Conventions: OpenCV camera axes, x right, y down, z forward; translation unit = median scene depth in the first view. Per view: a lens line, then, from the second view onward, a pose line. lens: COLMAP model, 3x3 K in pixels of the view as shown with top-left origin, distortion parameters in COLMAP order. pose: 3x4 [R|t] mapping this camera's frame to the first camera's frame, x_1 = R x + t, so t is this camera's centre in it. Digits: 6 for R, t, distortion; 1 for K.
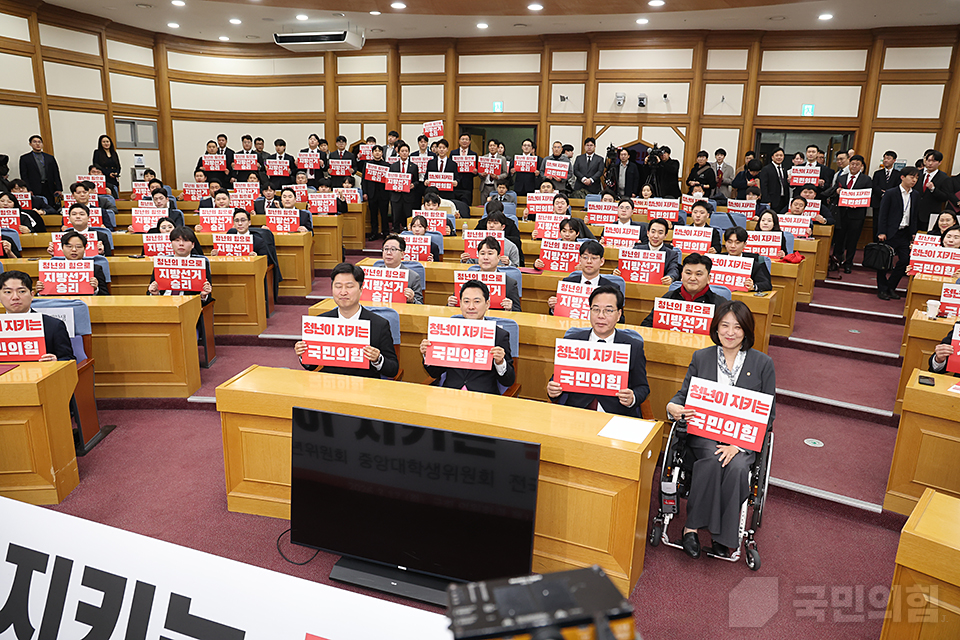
lens RADIAL K [[668.0, 0, 480.0], [0, 668.0, 320.0], [0, 0, 1]] dist [-0.072411, 0.072275]
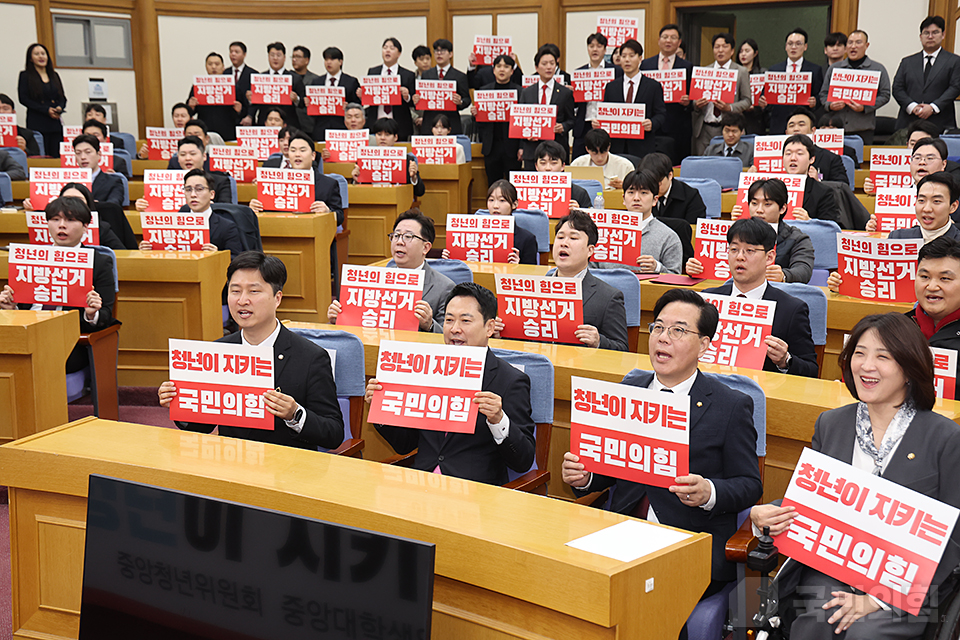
lens RADIAL K [[1330.1, 0, 480.0], [0, 1330.1, 320.0], [0, 0, 1]] dist [0.210511, 0.069411]
pose [[0.969552, 0.014934, -0.244430, 0.097259], [-0.030420, 0.997752, -0.059705, 0.014092], [0.242989, 0.065323, 0.967827, -0.031210]]
